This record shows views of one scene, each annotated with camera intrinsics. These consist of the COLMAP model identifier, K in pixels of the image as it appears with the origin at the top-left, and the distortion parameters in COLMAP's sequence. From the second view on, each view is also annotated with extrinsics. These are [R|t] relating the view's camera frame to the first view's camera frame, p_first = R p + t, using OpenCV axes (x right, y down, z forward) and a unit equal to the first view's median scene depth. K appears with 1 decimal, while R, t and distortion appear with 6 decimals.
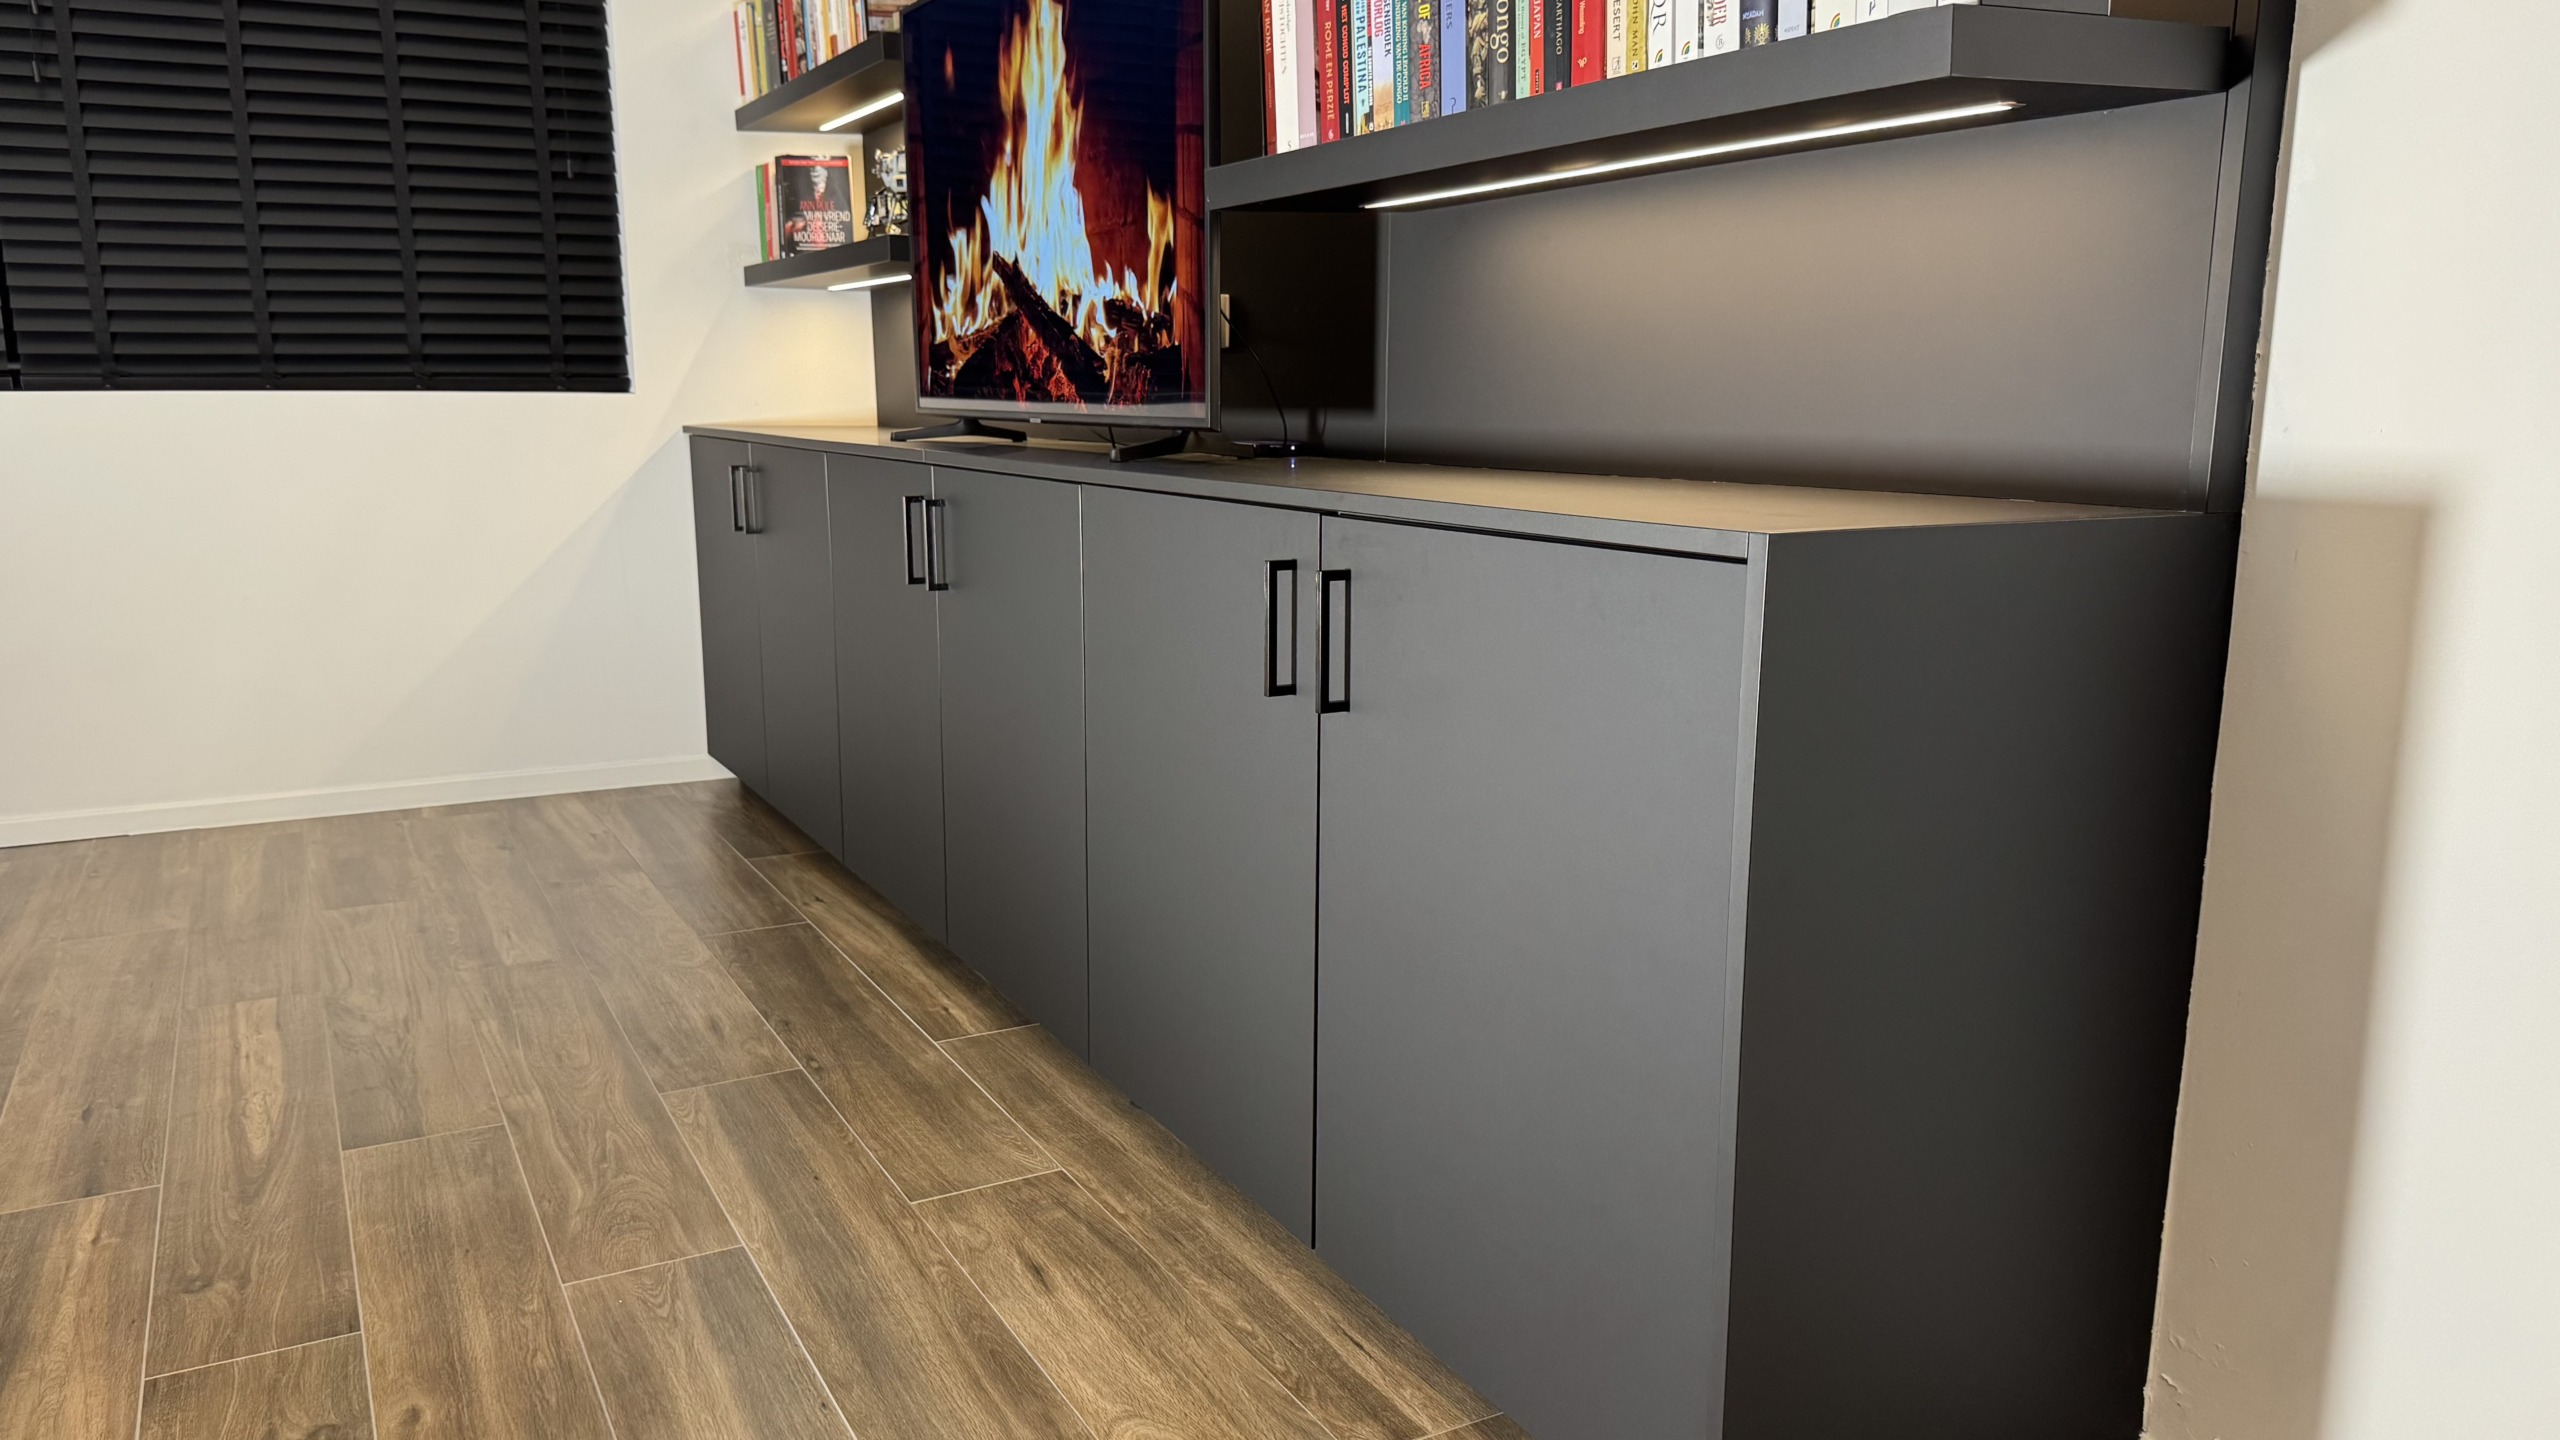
lens RADIAL K [[1788.1, 0, 1282.7], [0, 1788.1, 730.5], [0, 0, 1]] dist [0.166324, -0.330603]
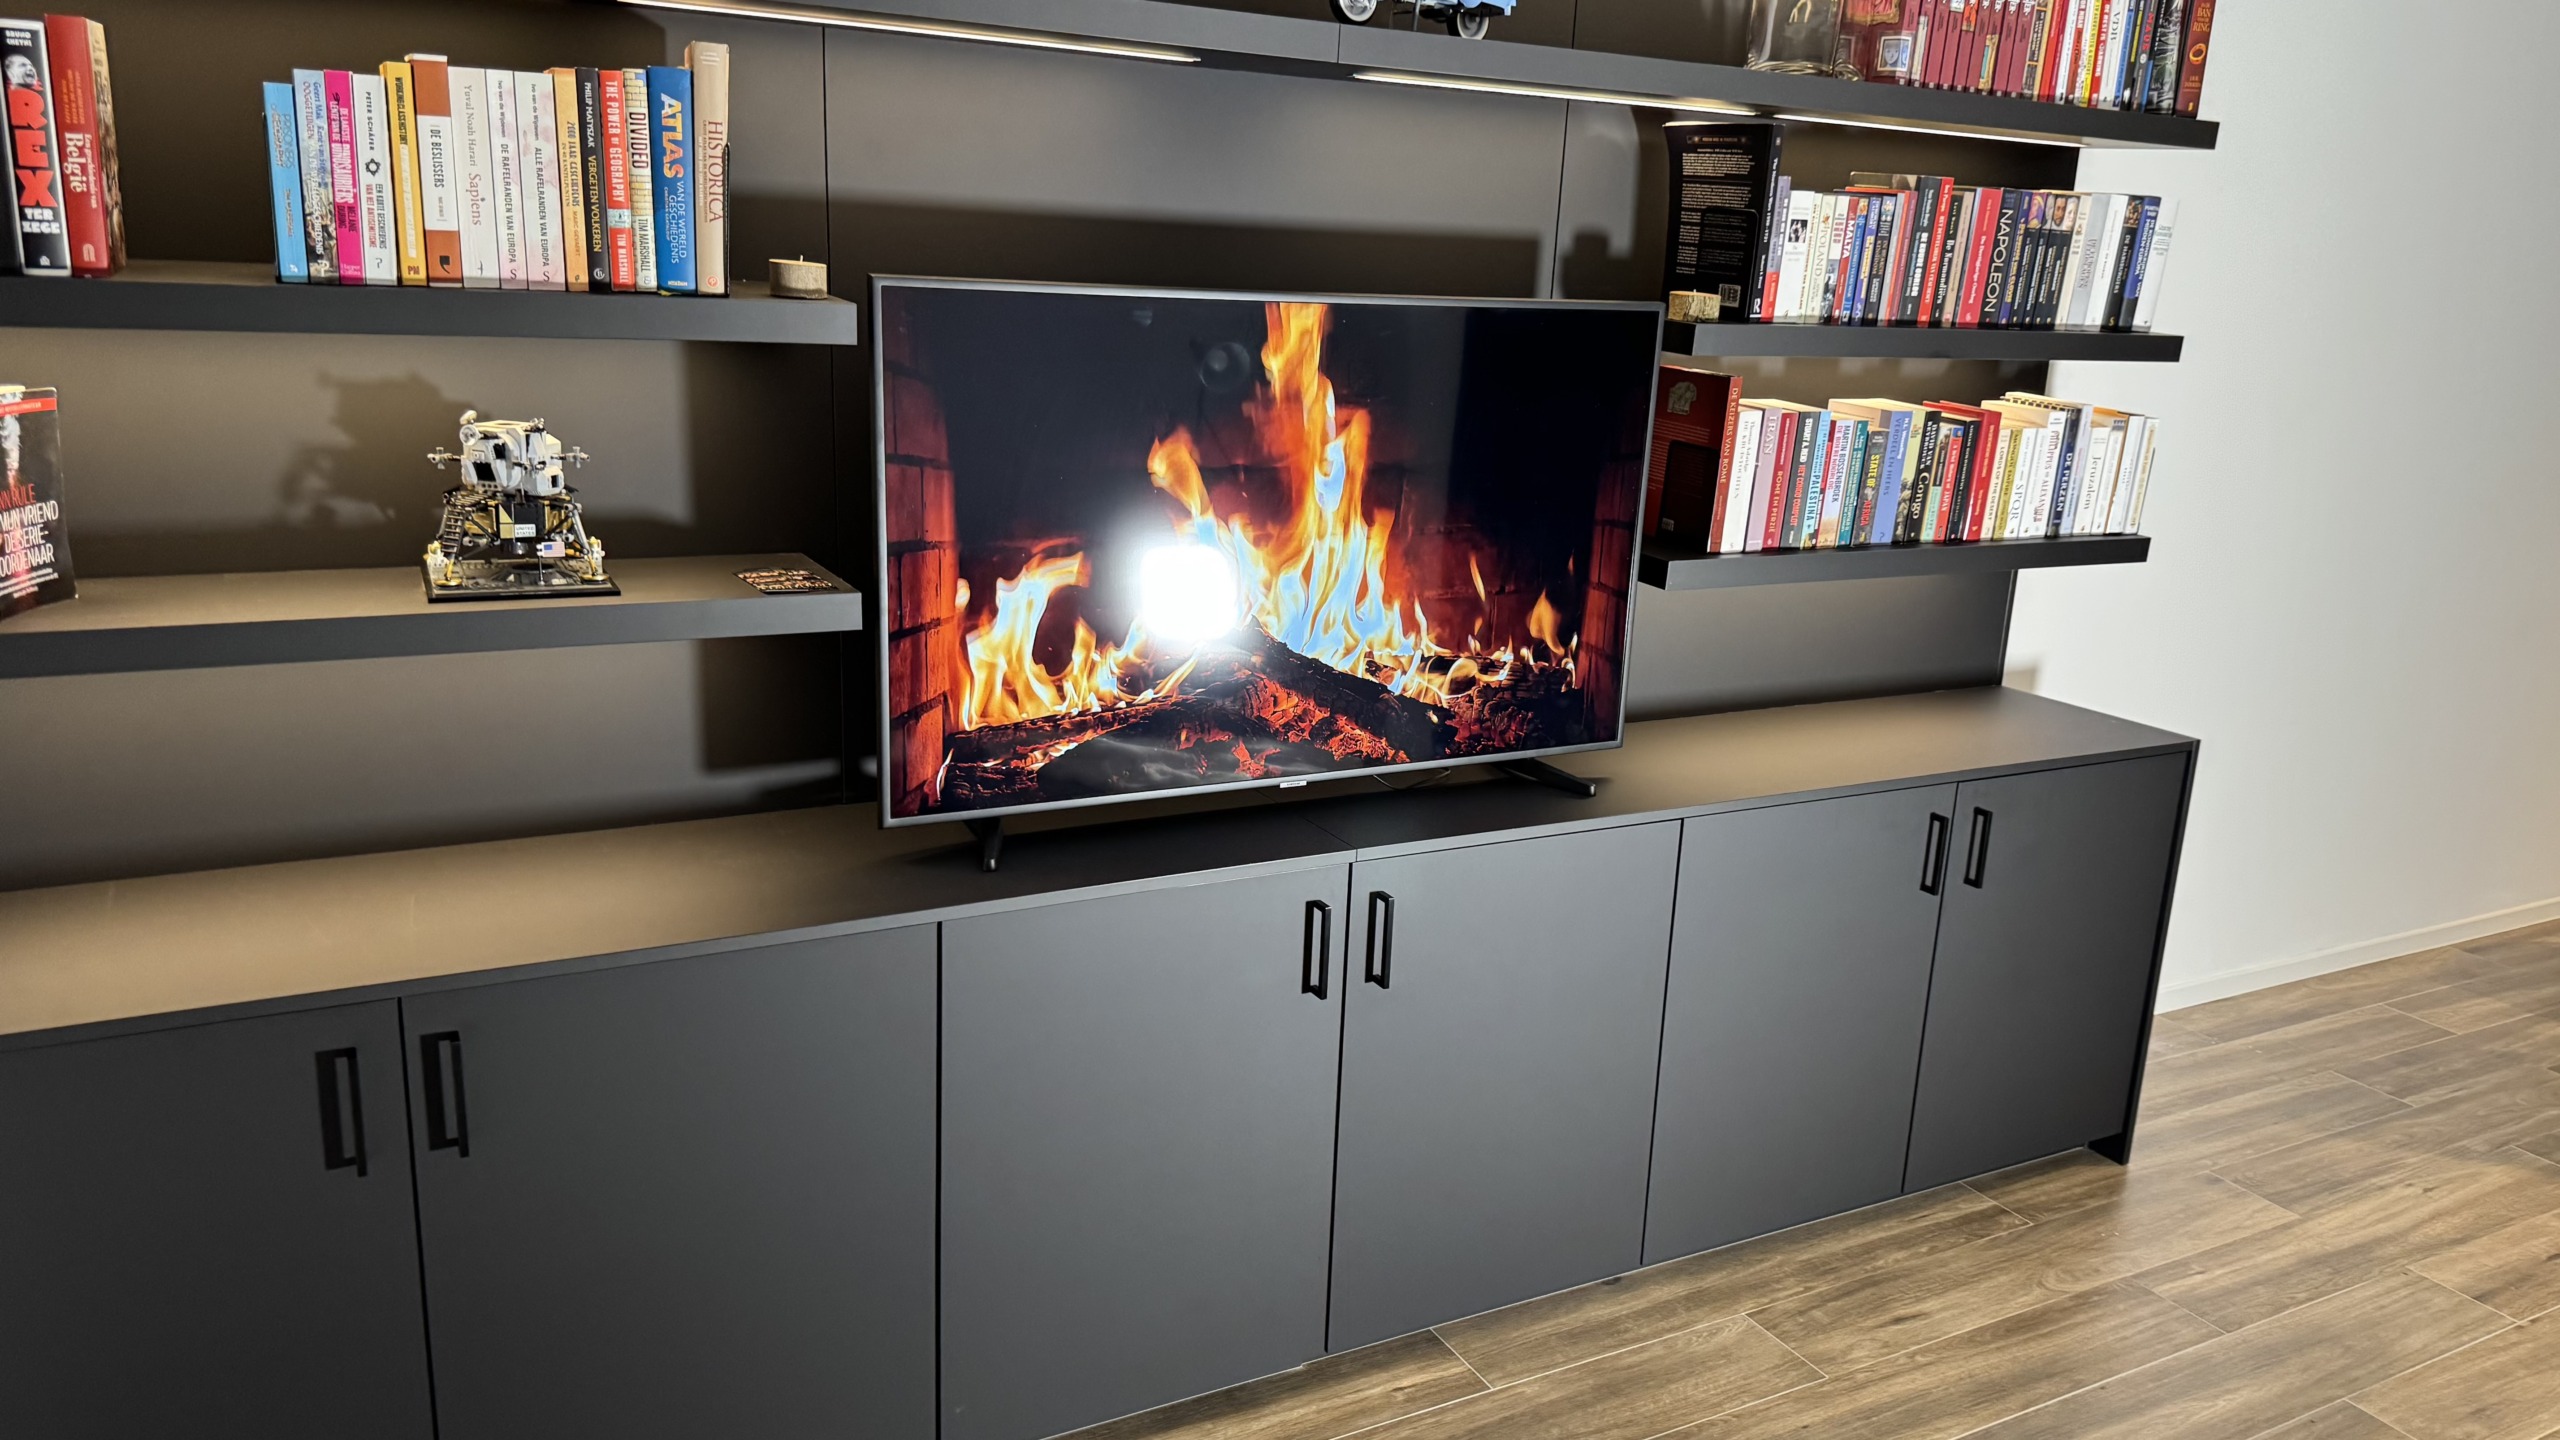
lens RADIAL K [[1796.0, 0, 1295.2], [0, 1796.0, 715.4], [0, 0, 1]] dist [0.034832, -0.058738]
pose [[0.011426, -0.252929, 0.967417, -1.138403], [0.140861, 0.958240, 0.248866, -0.486378], [-0.989964, 0.133428, 0.046576, 1.060725]]
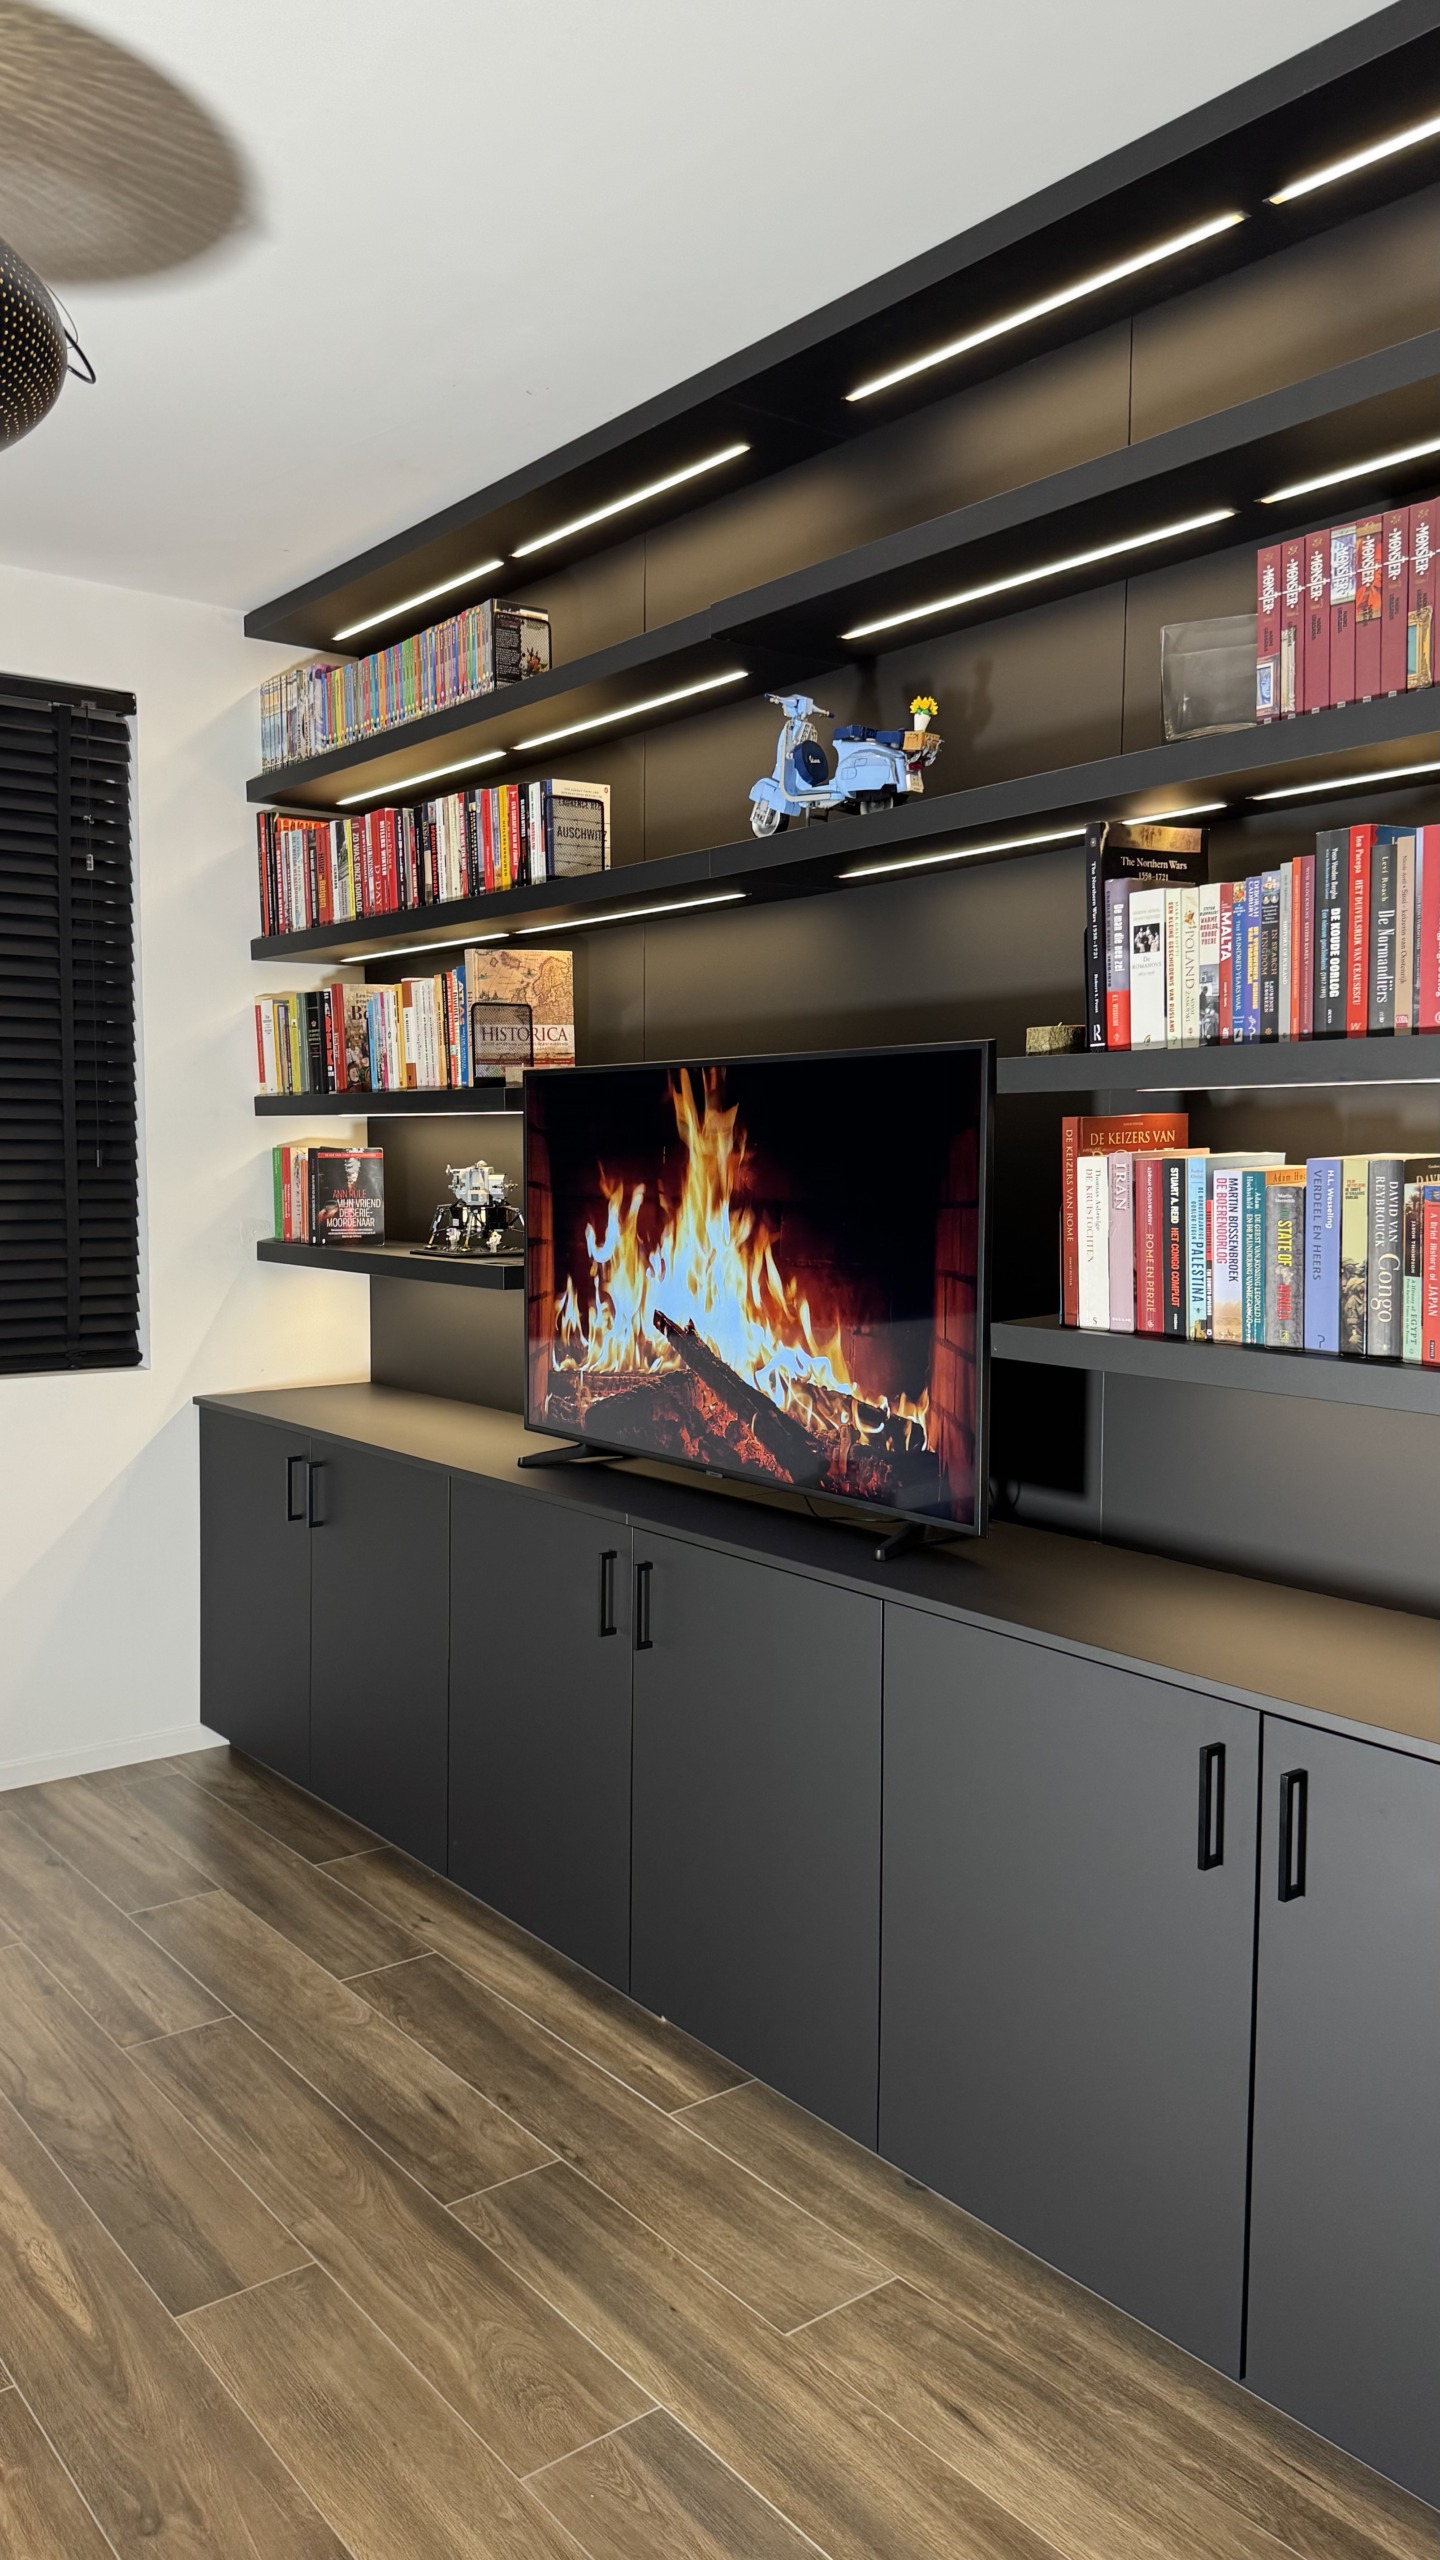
lens RADIAL K [[1798.5, 0, 707.5], [0, 1798.5, 1282.2], [0, 0, 1]] dist [0.105240, -0.152114]
pose [[0.987767, -0.007333, 0.155766, -0.342980], [0.025375, 0.993138, -0.114159, -0.183296], [-0.153860, 0.116715, 0.981175, -0.071324]]
